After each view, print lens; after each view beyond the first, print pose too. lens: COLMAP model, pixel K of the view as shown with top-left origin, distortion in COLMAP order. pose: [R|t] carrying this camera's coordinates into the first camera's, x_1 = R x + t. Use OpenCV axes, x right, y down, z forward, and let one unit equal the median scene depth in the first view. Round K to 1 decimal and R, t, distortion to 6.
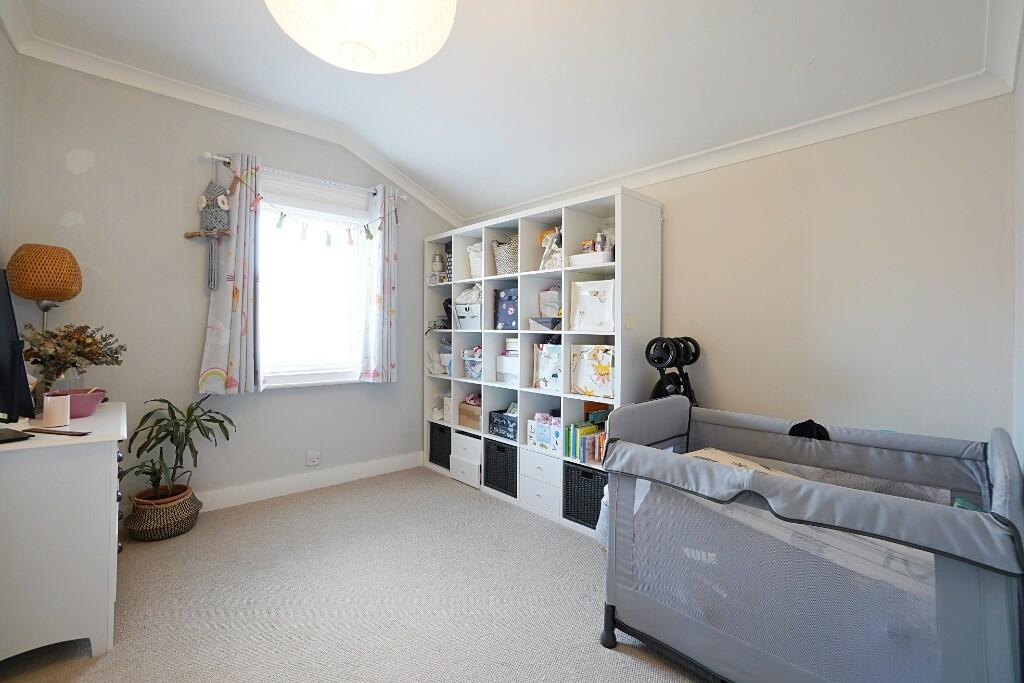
lens RADIAL K [[452.3, 0, 505.2], [0, 452.3, 337.7], [0, 0, 1]] dist [-0.032701, 0.006345]
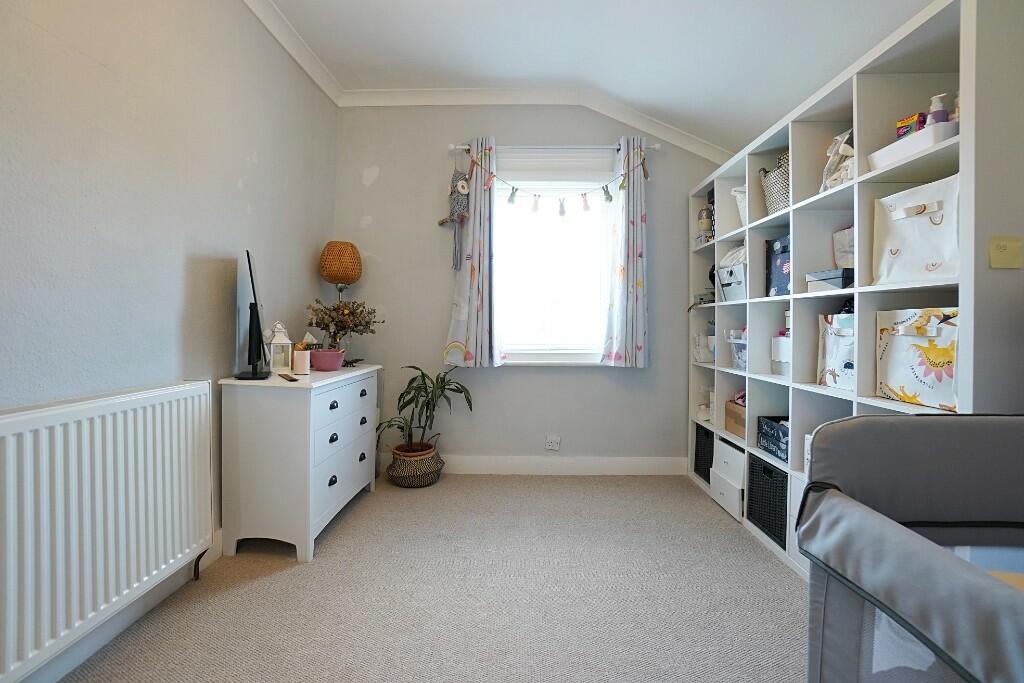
lens RADIAL K [[452.3, 0, 510.5], [0, 452.3, 334.5], [0, 0, 1]] dist [-0.032701, 0.006345]
pose [[0.735209, 0.007426, -0.677800, 0.175656], [-0.007998, 0.999965, 0.002280, 0.044217], [0.677794, 0.003745, 0.735243, 0.264600]]
